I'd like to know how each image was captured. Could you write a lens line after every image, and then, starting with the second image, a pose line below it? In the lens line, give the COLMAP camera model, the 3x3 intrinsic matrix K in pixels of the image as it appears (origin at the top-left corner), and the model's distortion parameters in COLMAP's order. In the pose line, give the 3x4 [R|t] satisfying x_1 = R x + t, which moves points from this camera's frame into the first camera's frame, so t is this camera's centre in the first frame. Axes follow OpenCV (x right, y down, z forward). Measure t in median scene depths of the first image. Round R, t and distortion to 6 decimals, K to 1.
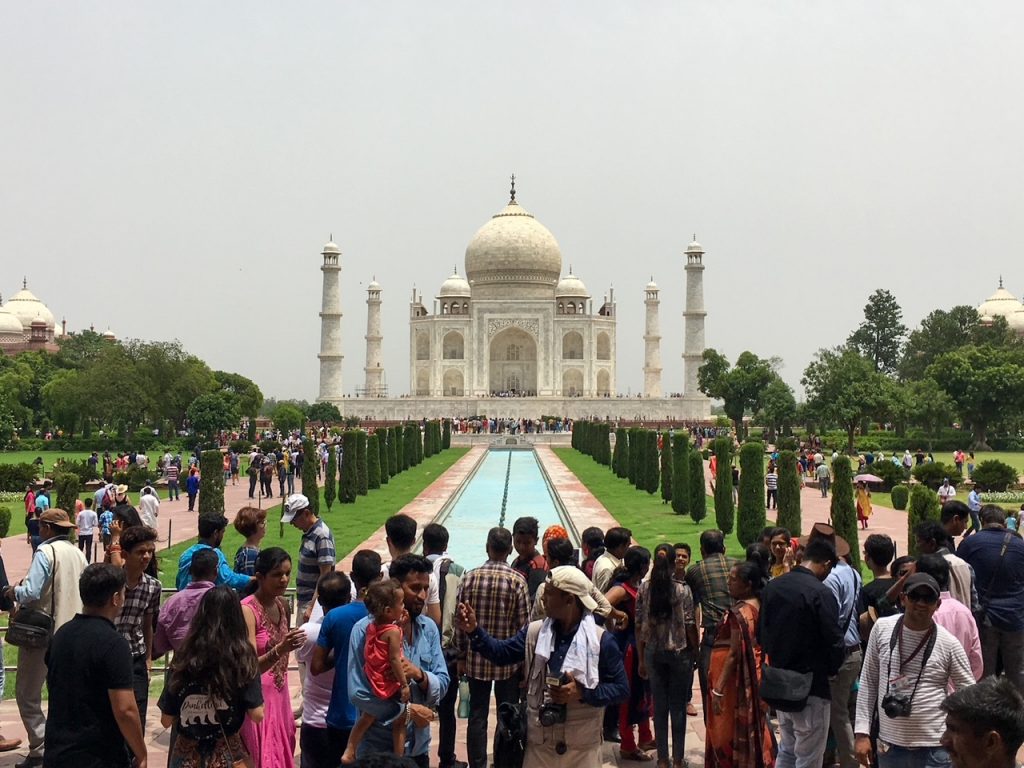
lens RADIAL K [[1302.8, 0, 513.0], [0, 1302.8, 336.9], [0, 0, 1]] dist [0.055041, 0.000000]
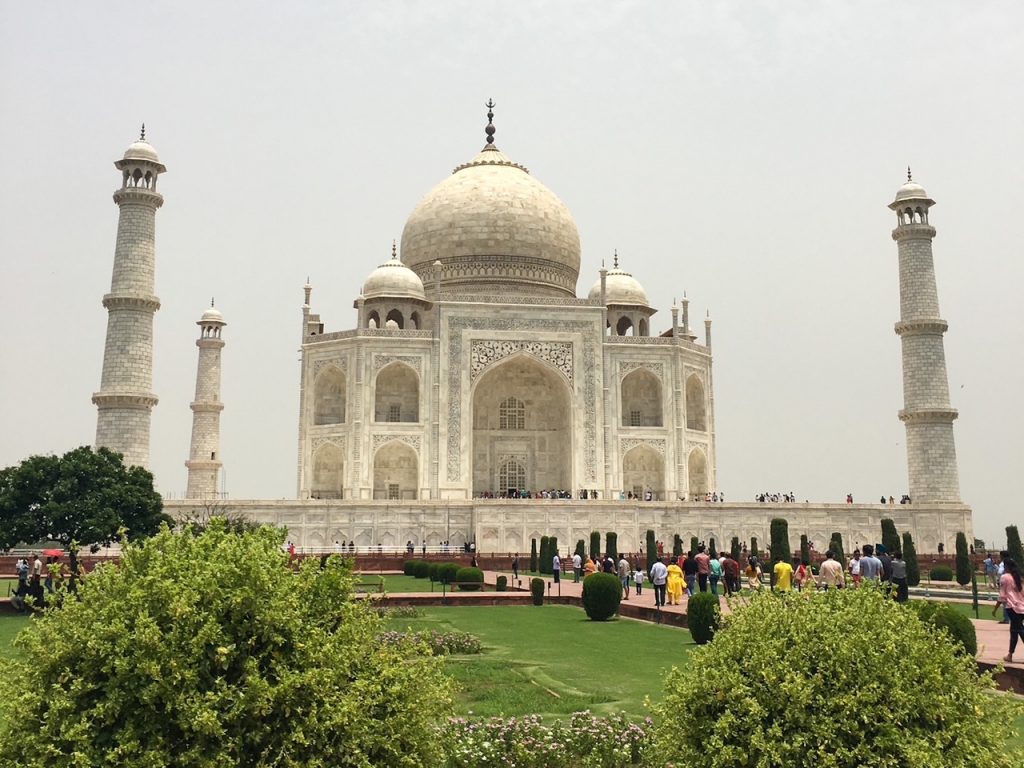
lens RADIAL K [[1193.5, 0, 509.8], [0, 1193.5, 292.0], [0, 0, 1]] dist [0.065898, 0.000000]
pose [[0.985691, 0.035374, 0.164808, -0.078366], [-0.008835, 0.987230, -0.159054, 0.039027], [-0.168330, 0.155322, 0.973417, 0.563887]]
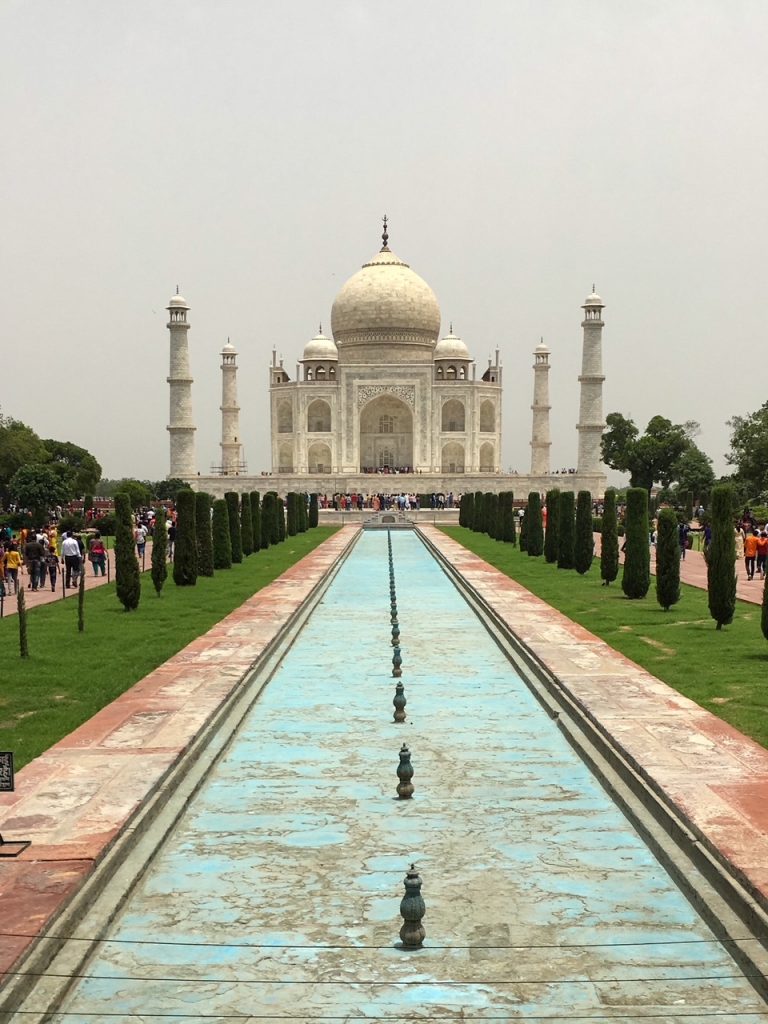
lens RADIAL K [[1387.9, 0, 388.6], [0, 1387.9, 669.8], [0, 0, 1]] dist [0.048105, 0.000000]
pose [[0.999988, -0.003628, 0.003280, -0.002065], [0.002974, 0.983432, 0.181255, 0.005067], [-0.003883, -0.181243, 0.983431, 0.033937]]
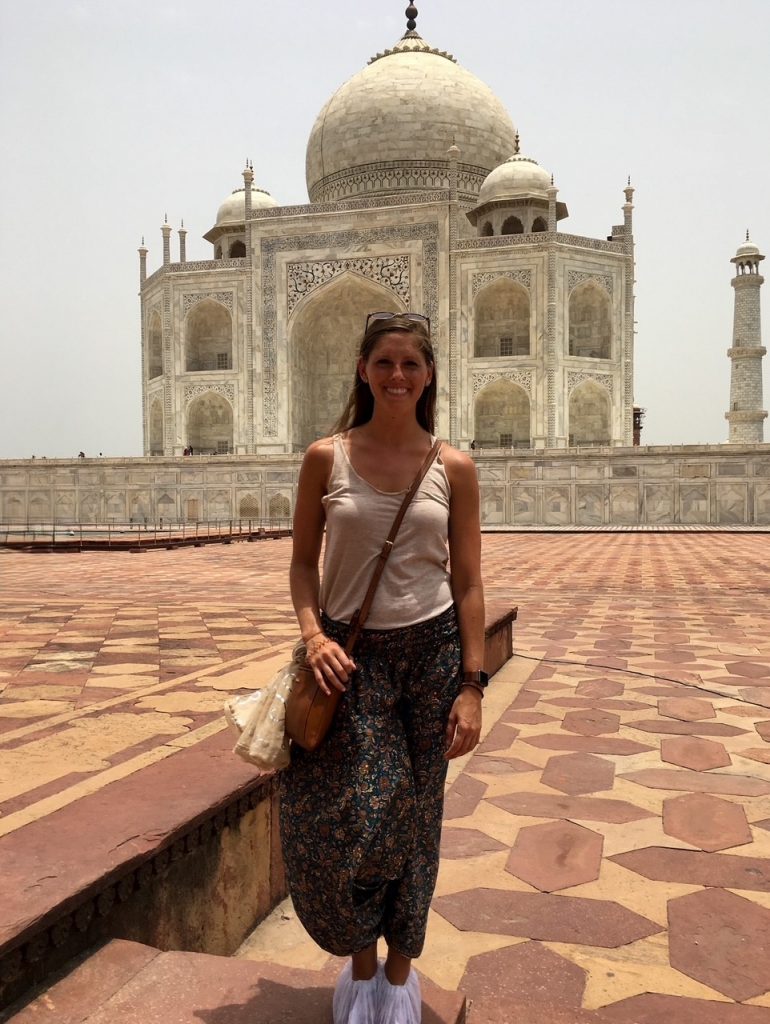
lens RADIAL K [[905.0, 0, 406.6], [0, 905.0, 542.2], [0, 0, 1]] dist [0.078366, -0.166286]
pose [[0.960515, 0.007952, -0.278114, 0.093562], [0.015717, 0.996445, 0.082773, 0.048523], [0.277783, -0.083876, 0.956975, 0.736317]]
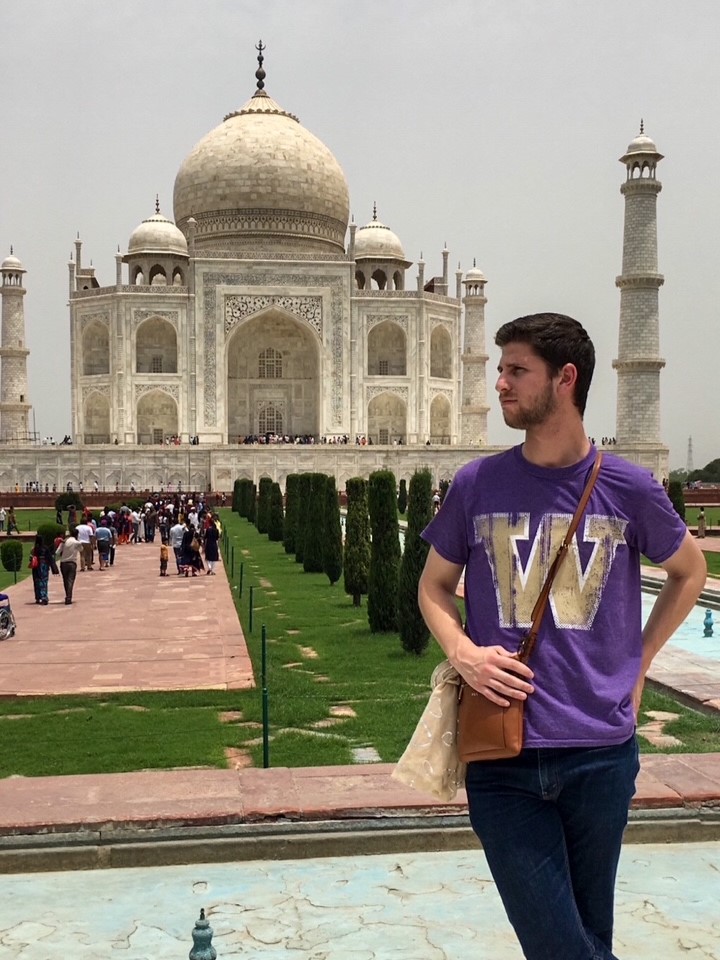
lens RADIAL K [[1221.3, 0, 365.1], [0, 1221.3, 519.2], [0, 0, 1]] dist [0.055041, 0.000000]
pose [[0.990468, -0.006543, 0.137584, -0.031214], [-0.005424, 0.996244, 0.086425, 0.032387], [-0.137633, -0.086347, 0.986712, 0.507459]]
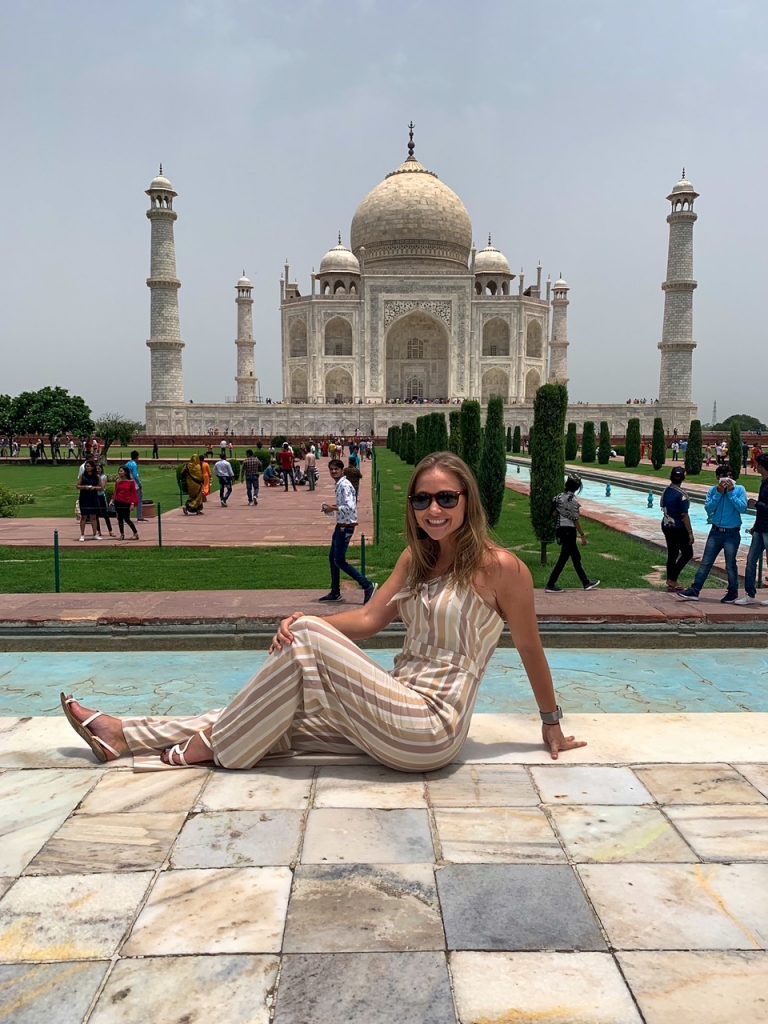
lens RADIAL K [[824.7, 0, 386.4], [0, 824.7, 519.7], [0, 0, 1]] dist [0.053930, -0.100007]
pose [[0.999729, -0.000689, 0.023279, -0.029126], [-0.003055, 0.987041, 0.160439, 0.034363], [-0.023088, -0.160466, 0.986771, 0.509555]]
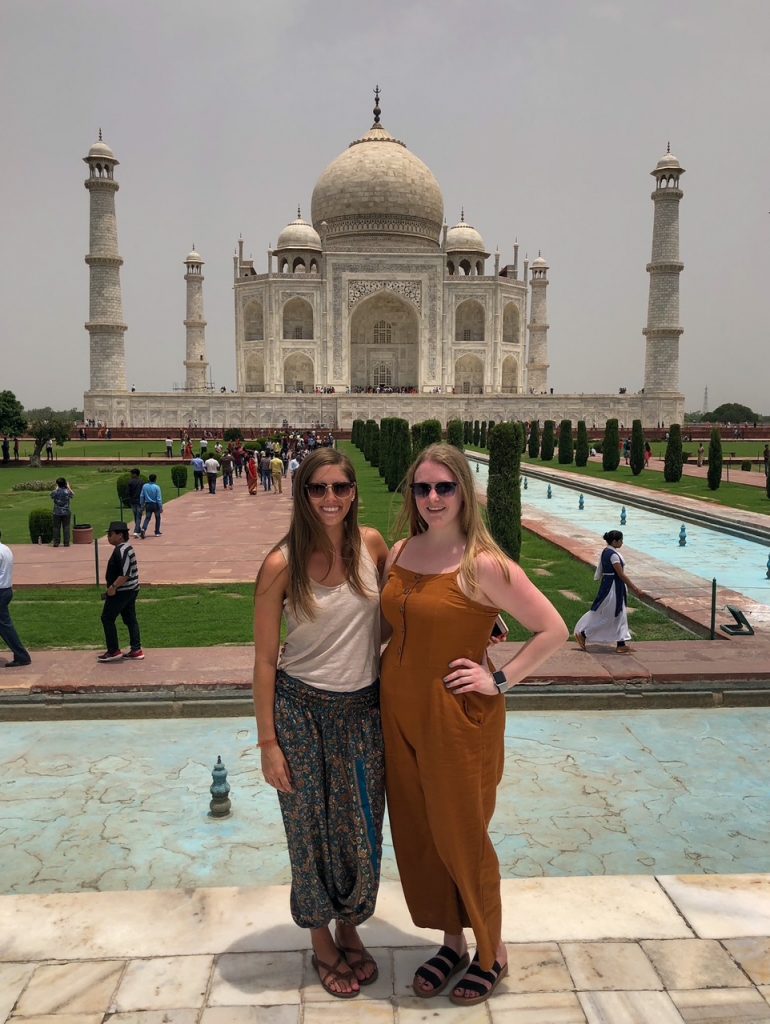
lens RADIAL K [[905.0, 0, 392.6], [0, 905.0, 502.3], [0, 0, 1]] dist [0.078366, -0.166286]
pose [[0.997730, -0.003288, 0.067255, -0.028448], [-0.006604, 0.989214, 0.146331, 0.031871], [-0.067011, -0.146443, 0.986947, 0.507660]]
